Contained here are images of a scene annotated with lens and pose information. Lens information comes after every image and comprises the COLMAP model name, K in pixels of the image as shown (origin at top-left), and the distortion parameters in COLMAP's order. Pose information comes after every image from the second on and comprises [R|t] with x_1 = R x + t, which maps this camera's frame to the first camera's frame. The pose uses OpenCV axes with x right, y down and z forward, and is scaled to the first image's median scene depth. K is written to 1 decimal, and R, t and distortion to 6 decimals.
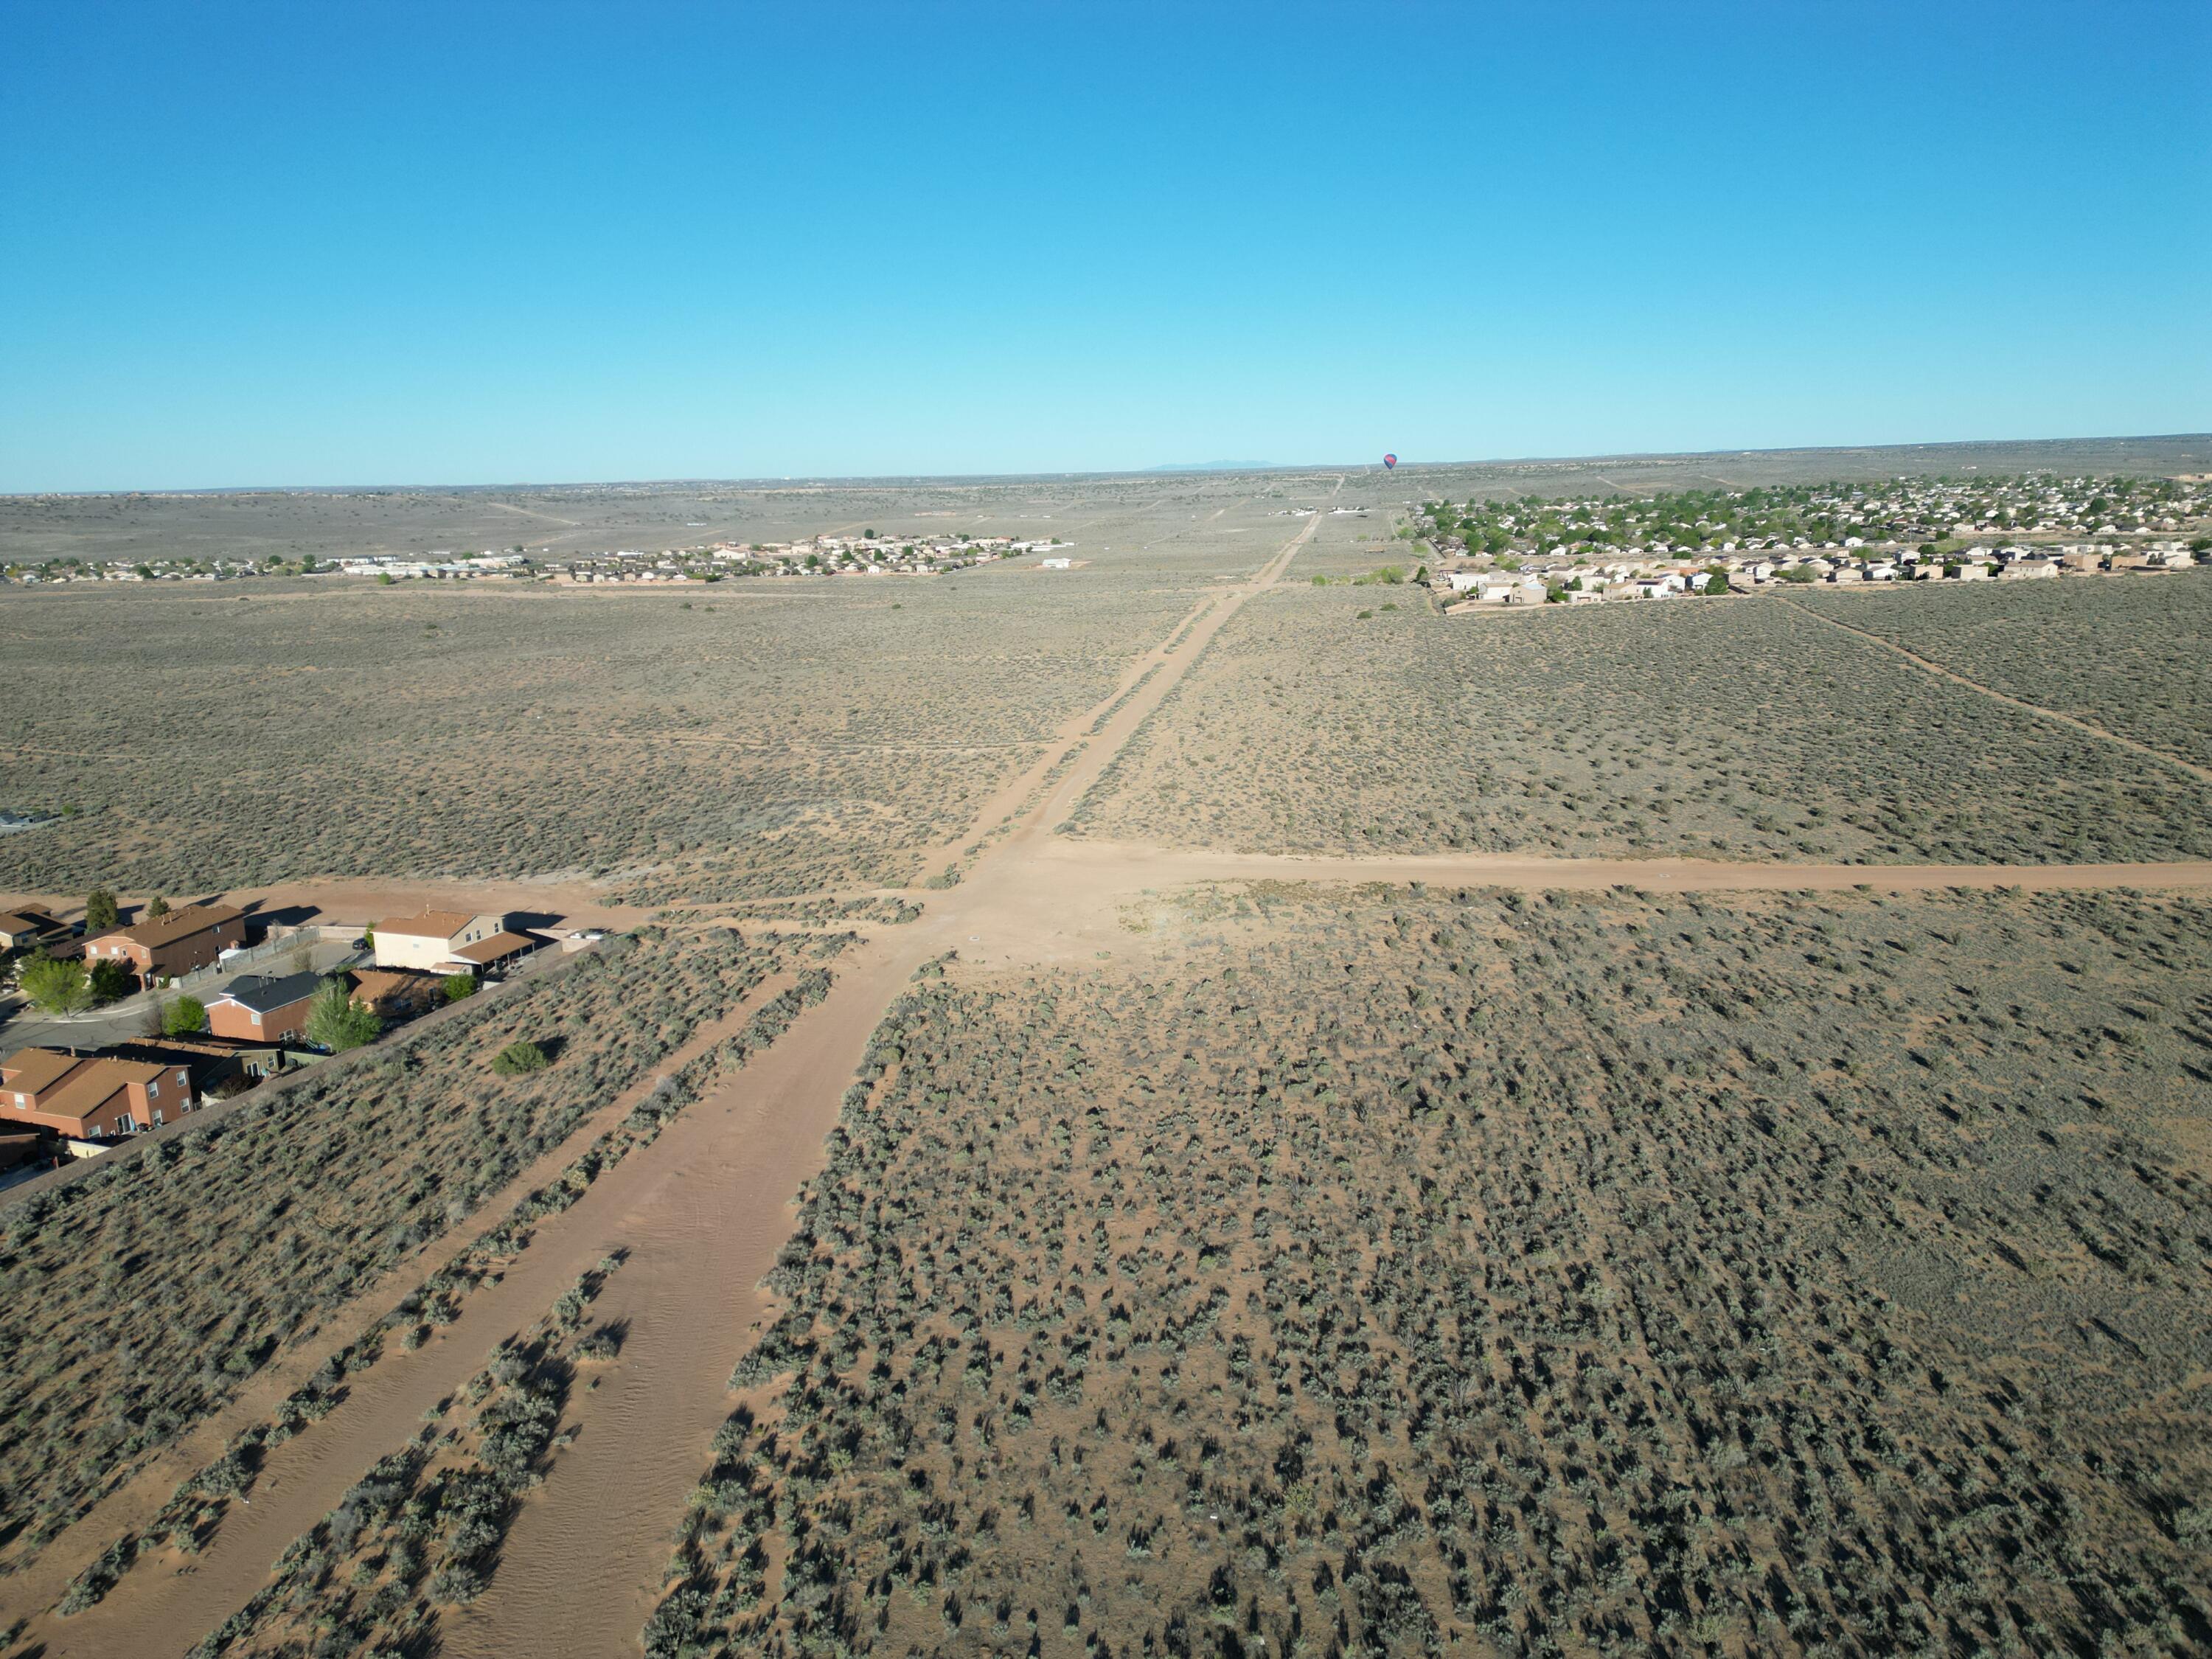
lens RADIAL K [[1526.2, 0, 1106.0], [0, 1526.2, 829.5], [0, 0, 1]] dist [0.111149, -0.123926]
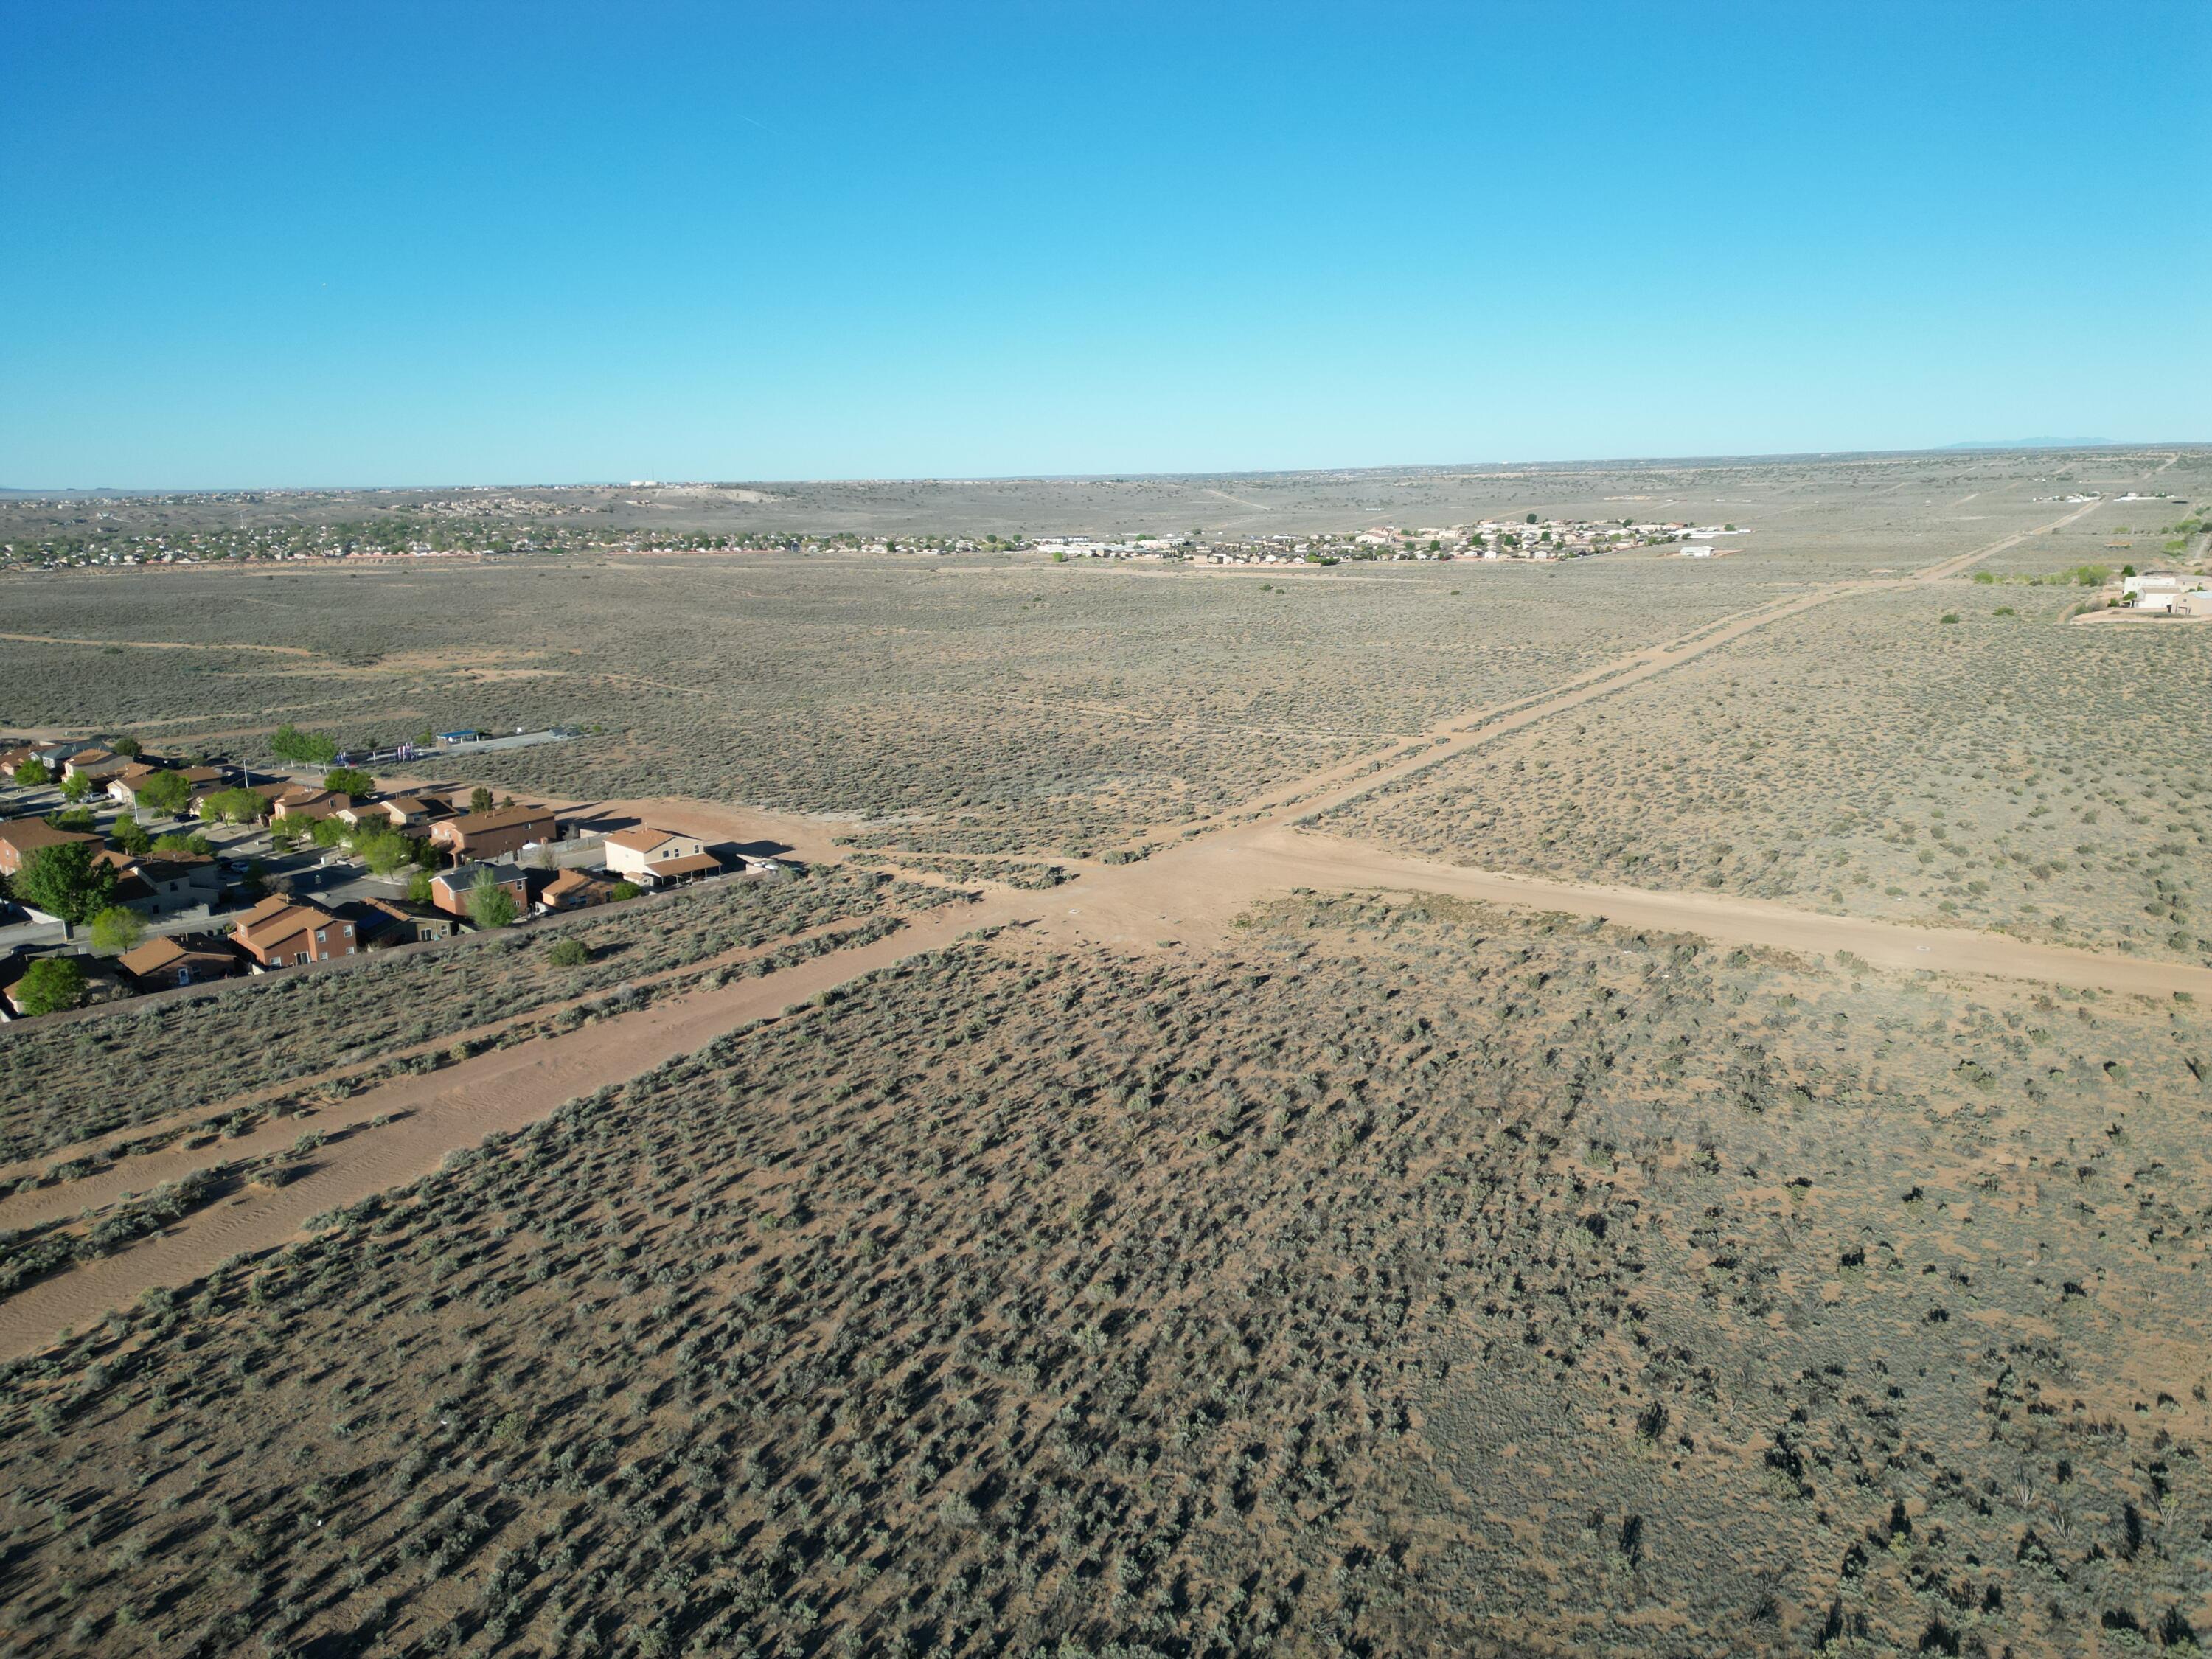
lens RADIAL K [[1526.2, 0, 1106.0], [0, 1526.2, 829.5], [0, 0, 1]] dist [0.111149, -0.123926]
pose [[0.898273, 0.103562, -0.427060, 0.063865], [-0.099666, 0.994521, 0.031534, -0.003065], [0.427986, 0.014237, 0.903673, 0.015816]]
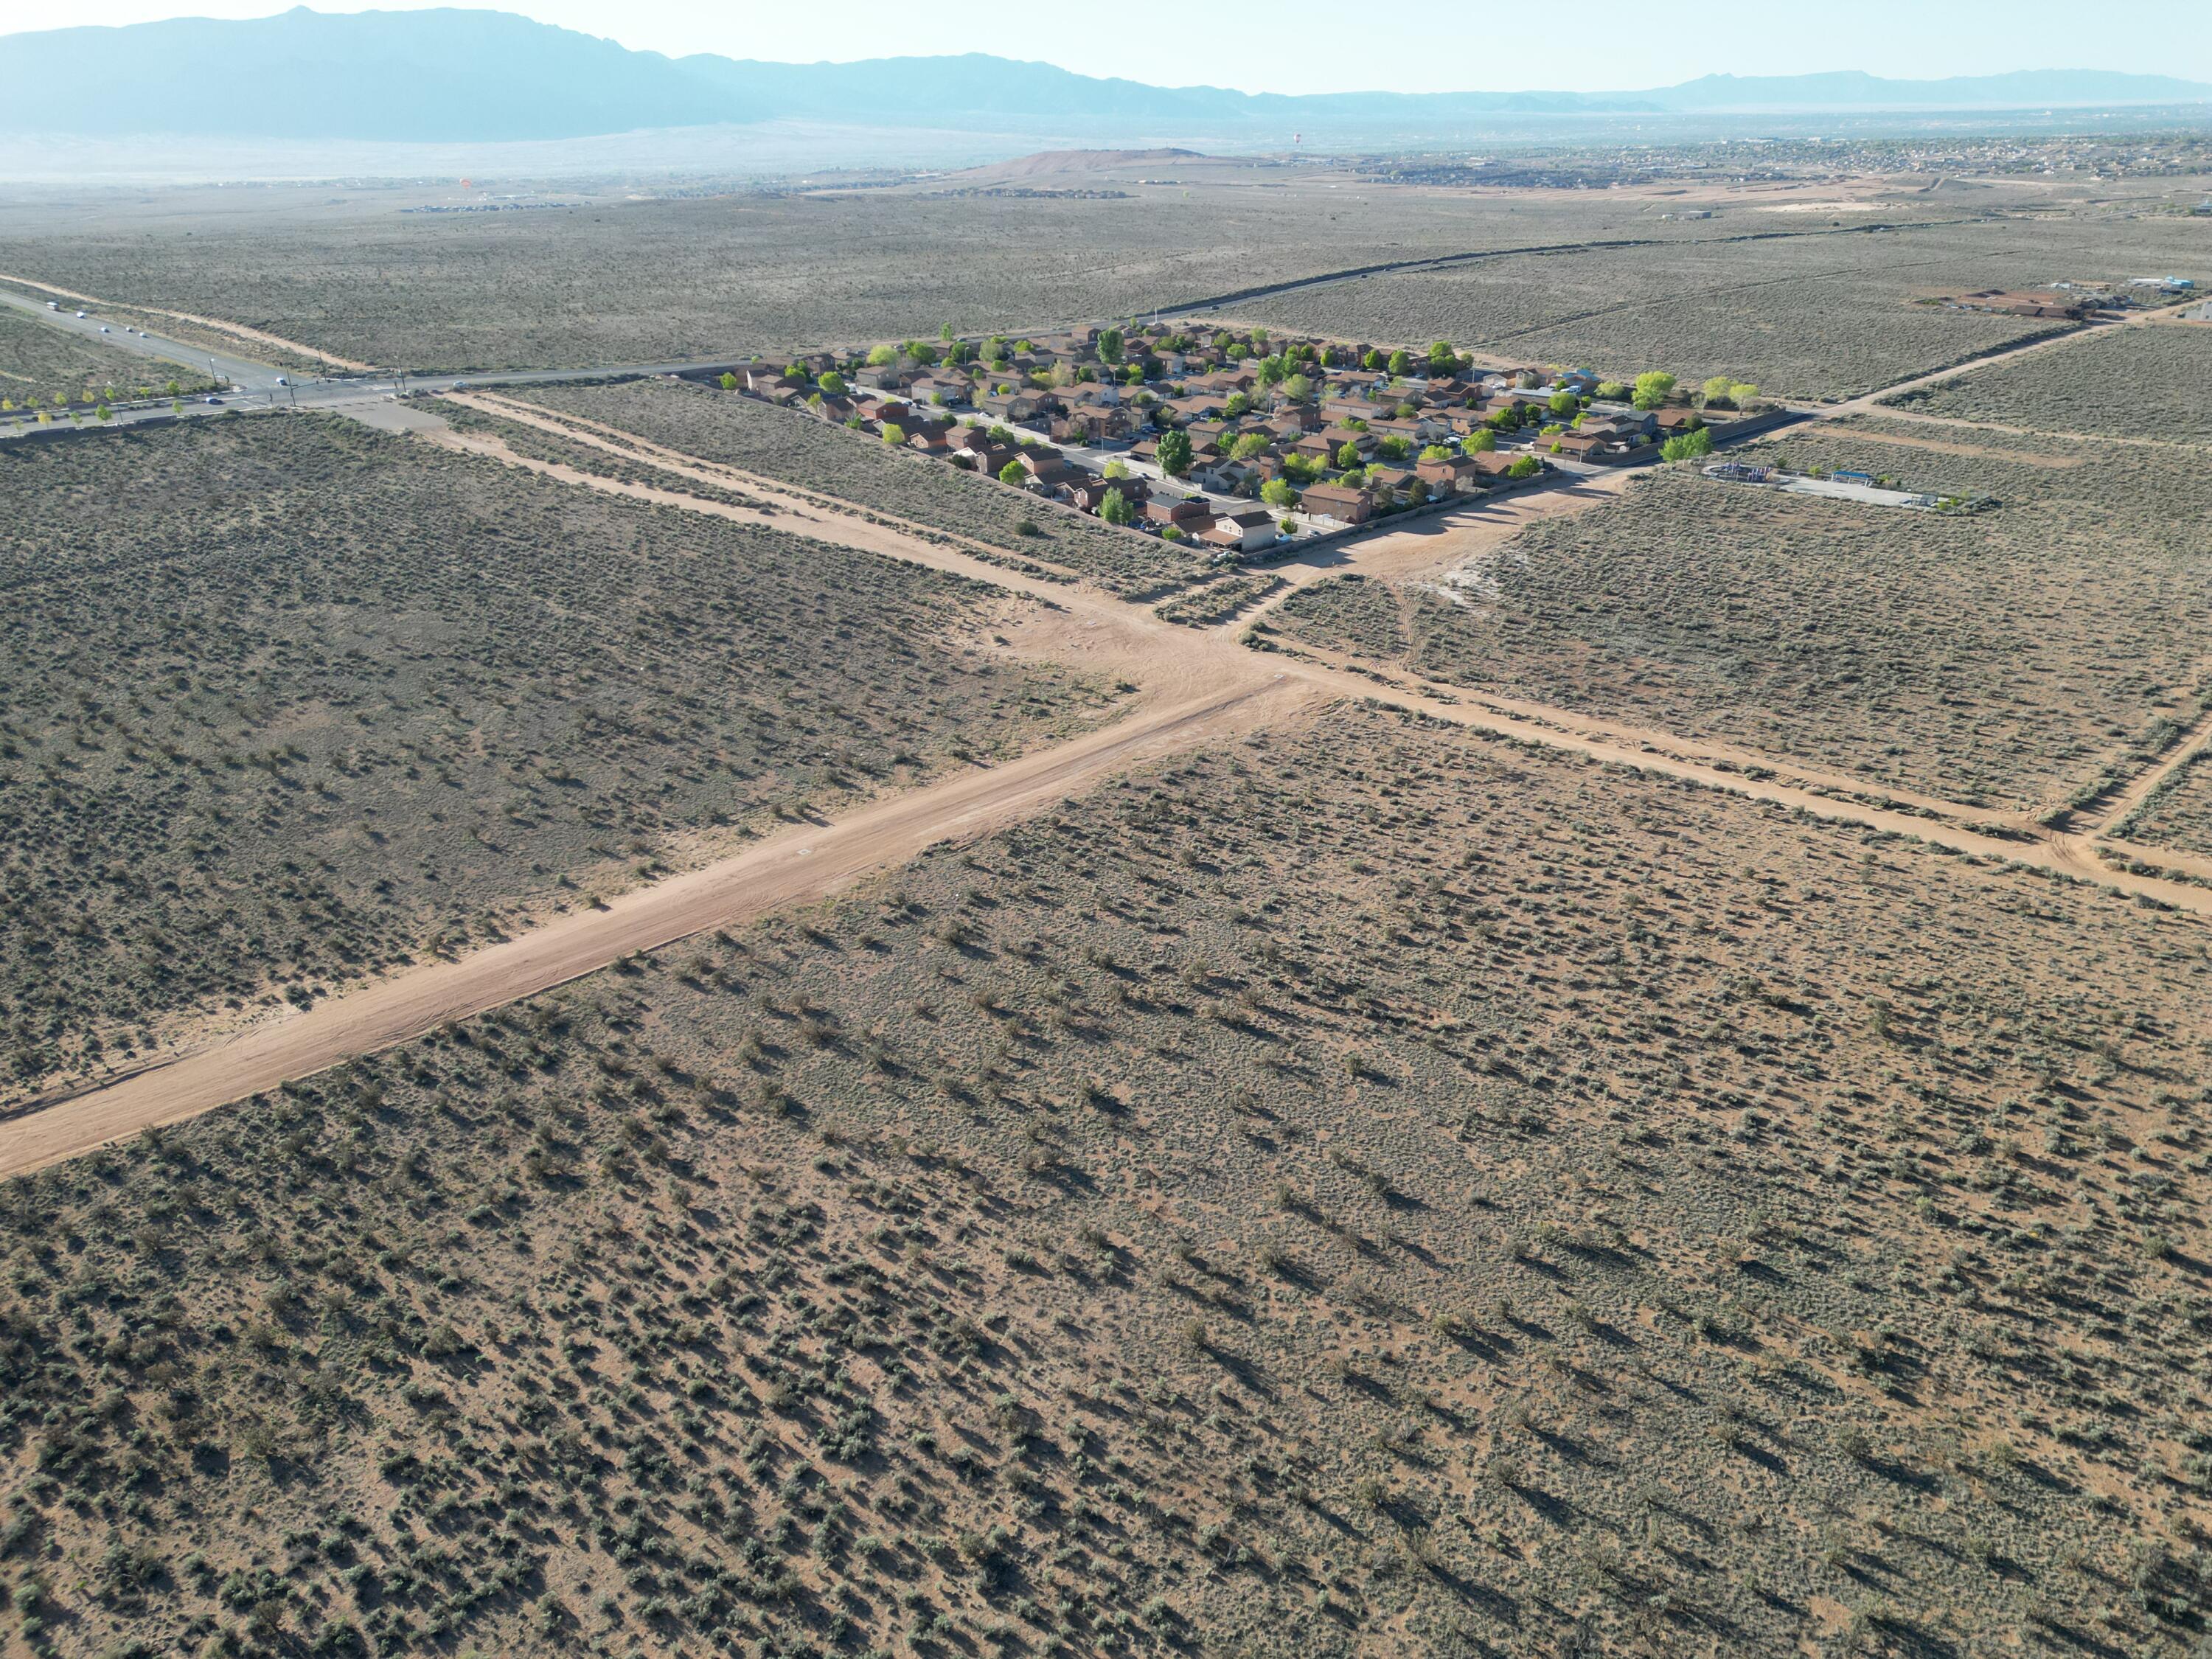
lens RADIAL K [[1526.2, 0, 1106.0], [0, 1526.2, 829.5], [0, 0, 1]] dist [0.111149, -0.123926]
pose [[-0.604796, 0.353875, -0.713439, 0.176339], [-0.146834, 0.830943, 0.536632, -0.095988], [0.782727, 0.429310, -0.450590, 0.312595]]
